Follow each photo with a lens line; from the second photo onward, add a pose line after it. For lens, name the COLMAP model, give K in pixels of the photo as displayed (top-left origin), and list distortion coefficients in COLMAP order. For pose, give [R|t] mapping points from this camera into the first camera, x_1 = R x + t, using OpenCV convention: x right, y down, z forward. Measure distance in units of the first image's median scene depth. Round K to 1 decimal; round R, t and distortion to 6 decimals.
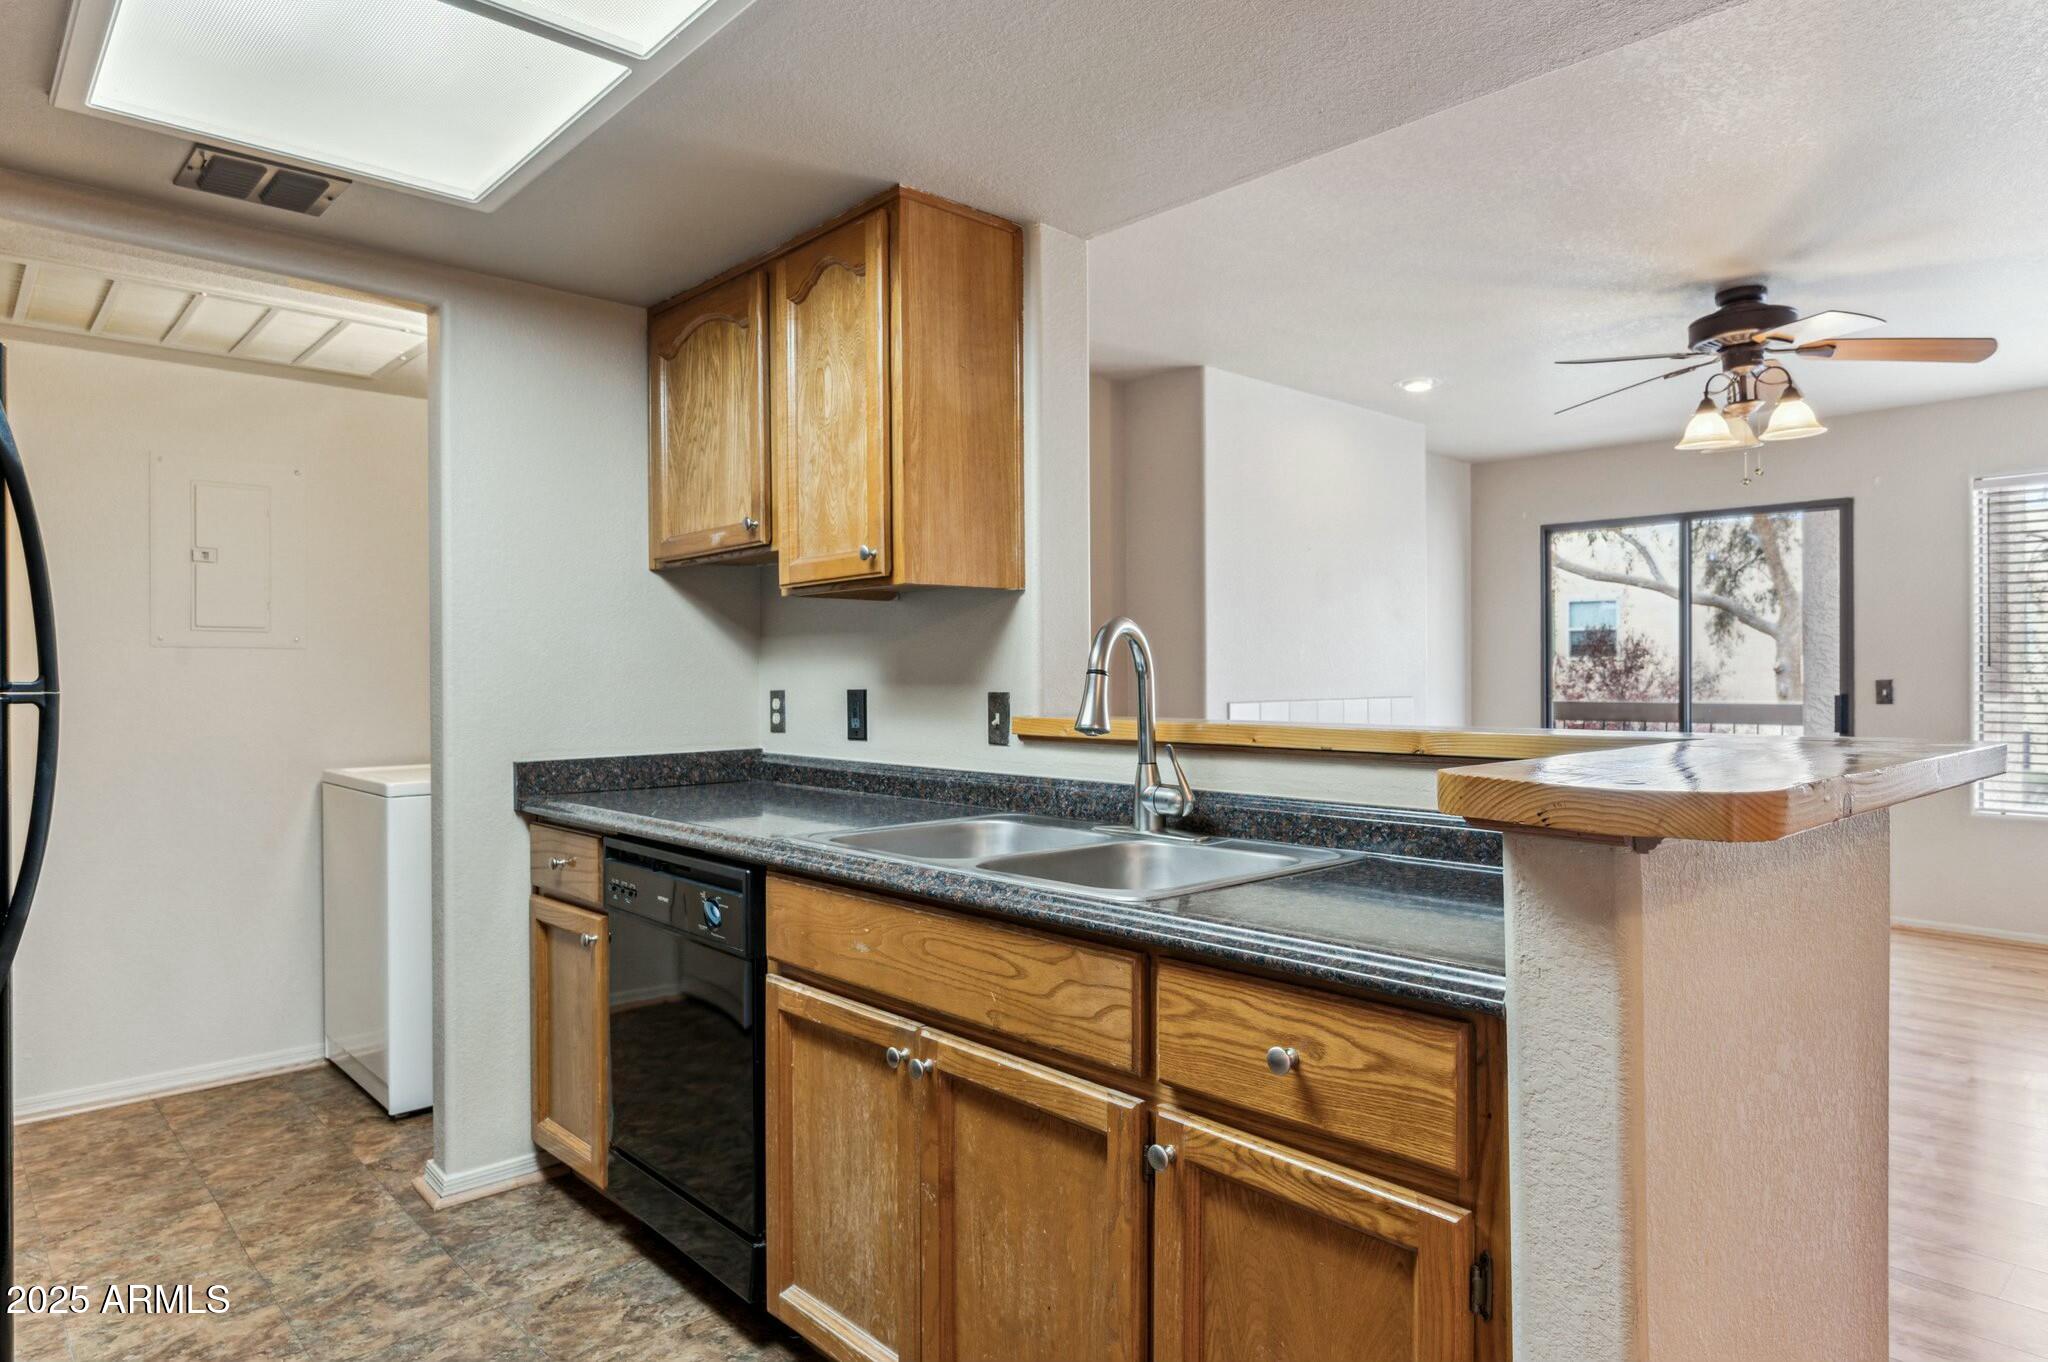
lens RADIAL K [[1205.7, 0, 1024.0], [0, 1205.7, 681.0], [0, 0, 1]] dist [-0.001240, -0.000310]
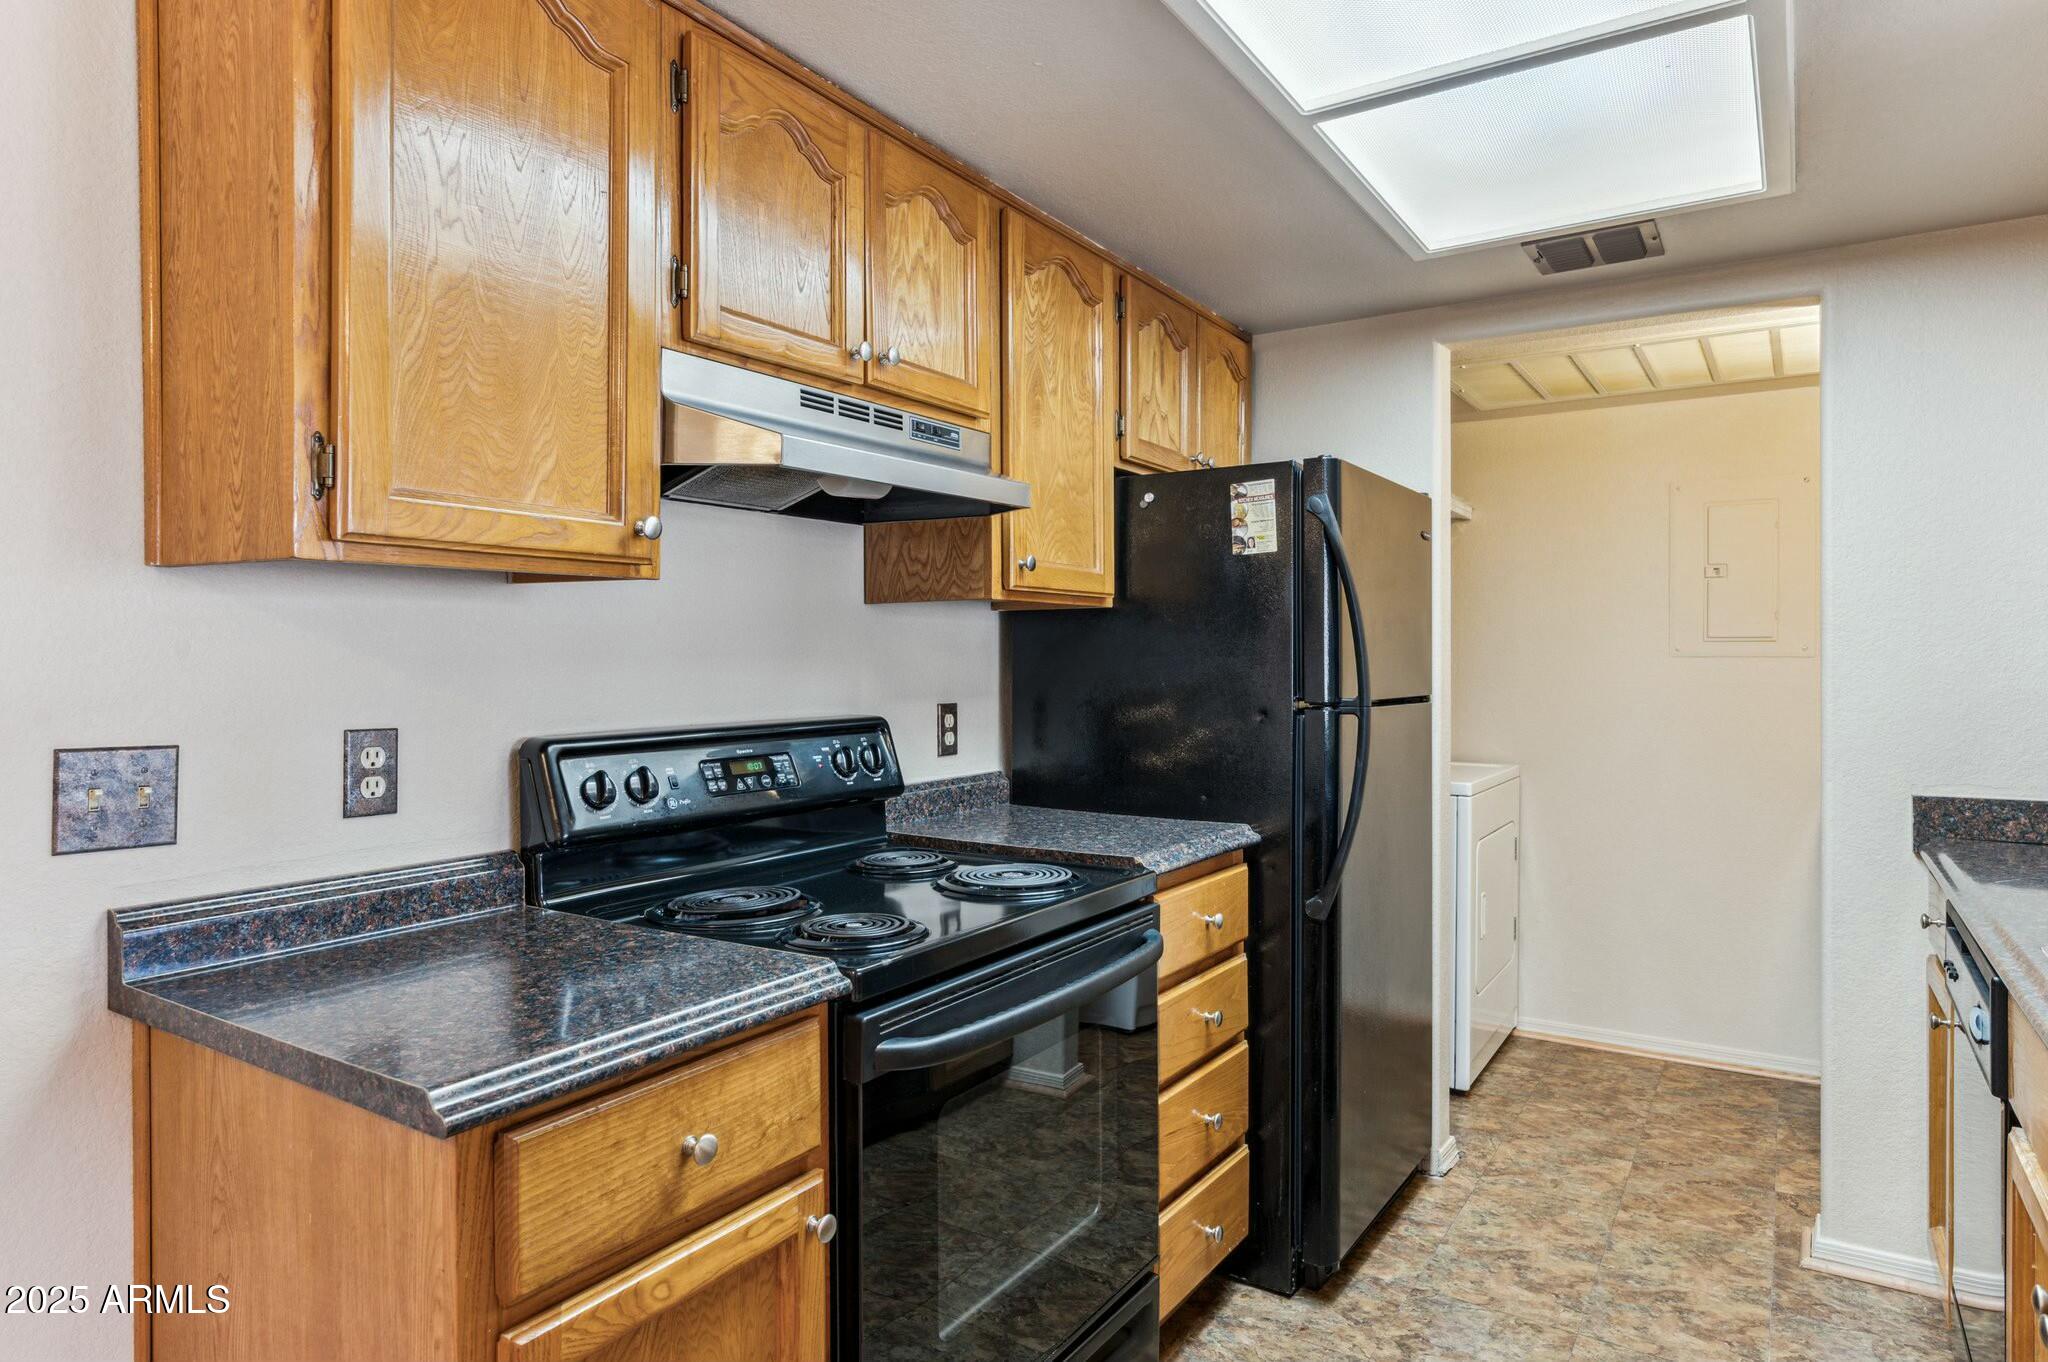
lens RADIAL K [[1186.6, 0, 1033.2], [0, 1186.6, 669.5], [0, 0, 1]] dist [0.000525, -0.000097]
pose [[0.246280, 0.004814, -0.969187, 0.254458], [-0.002543, 0.999987, 0.004321, -0.025658], [0.969195, 0.001401, 0.246289, 0.196587]]
